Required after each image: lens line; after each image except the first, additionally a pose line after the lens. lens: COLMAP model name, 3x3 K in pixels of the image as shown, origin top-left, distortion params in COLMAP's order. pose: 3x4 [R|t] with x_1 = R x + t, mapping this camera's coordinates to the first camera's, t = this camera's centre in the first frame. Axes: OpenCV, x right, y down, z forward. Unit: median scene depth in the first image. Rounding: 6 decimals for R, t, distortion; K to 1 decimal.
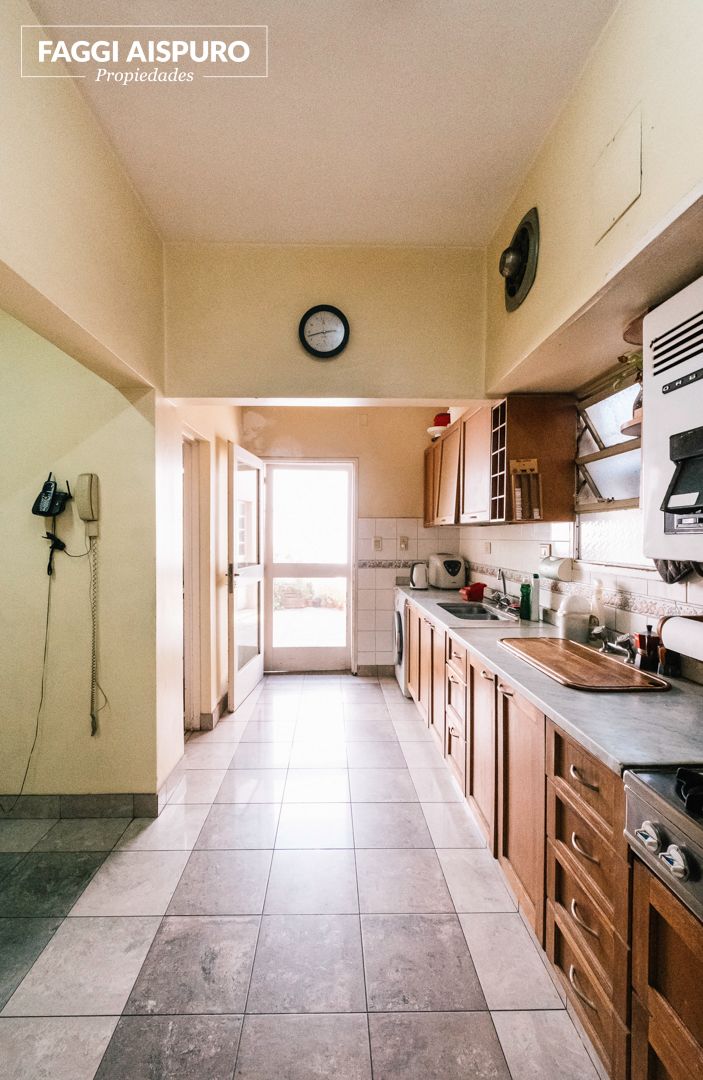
lens RADIAL K [[483.6, 0, 342.6], [0, 483.6, 546.3], [0, 0, 1]] dist [-0.000993, -0.001752]
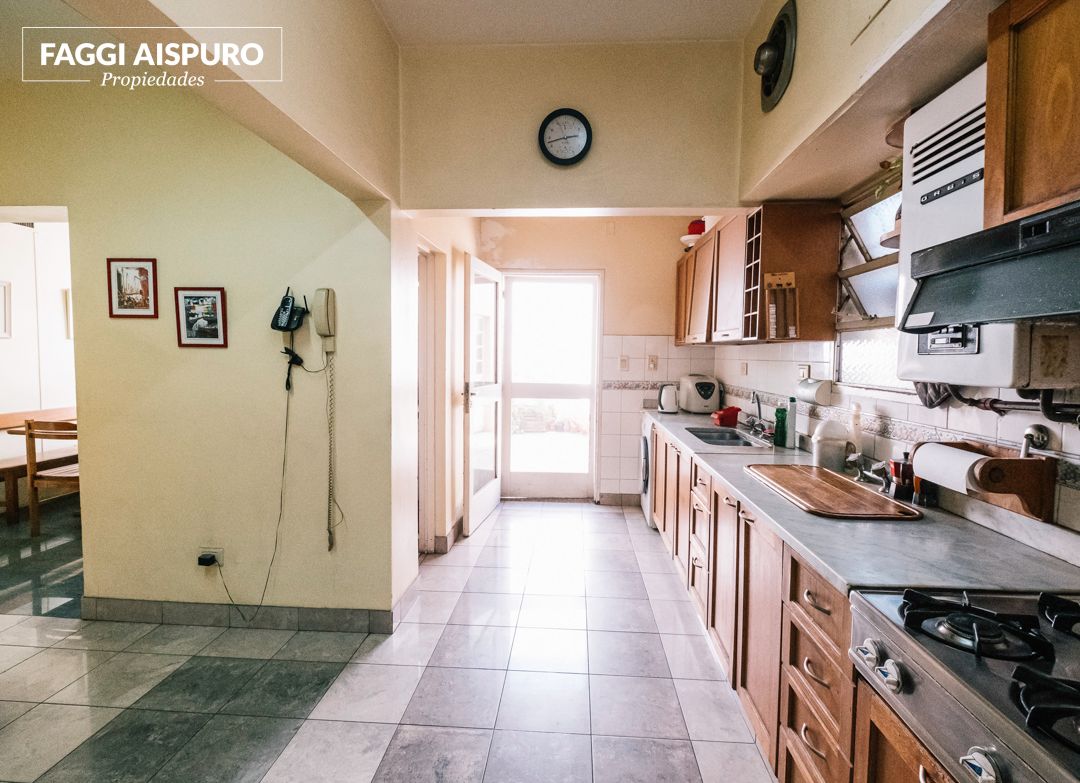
lens RADIAL K [[536.7, 0, 551.6], [0, 536.7, 383.8], [0, 0, 1]] dist [0.004988, 0.001293]
pose [[0.997256, 0.013460, -0.072796, 0.019756], [-0.011059, 0.999385, 0.033285, 0.003008], [0.073199, -0.032389, 0.996791, -0.068163]]
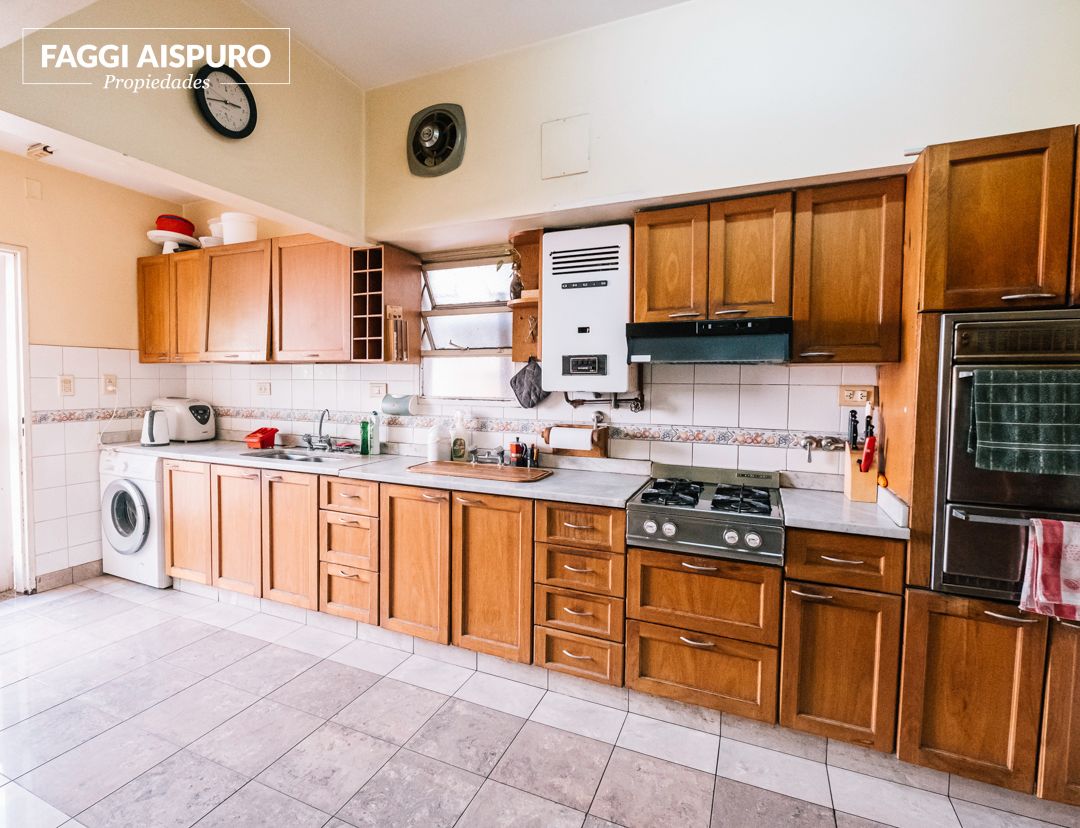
lens RADIAL K [[525.3, 0, 542.0], [0, 525.3, 408.5], [0, 0, 1]] dist [0.000518, -0.000001]
pose [[0.406345, -0.043987, 0.912660, -0.647345], [0.010812, 0.999002, 0.043335, 0.005029], [-0.913656, -0.007742, 0.406415, 0.227538]]
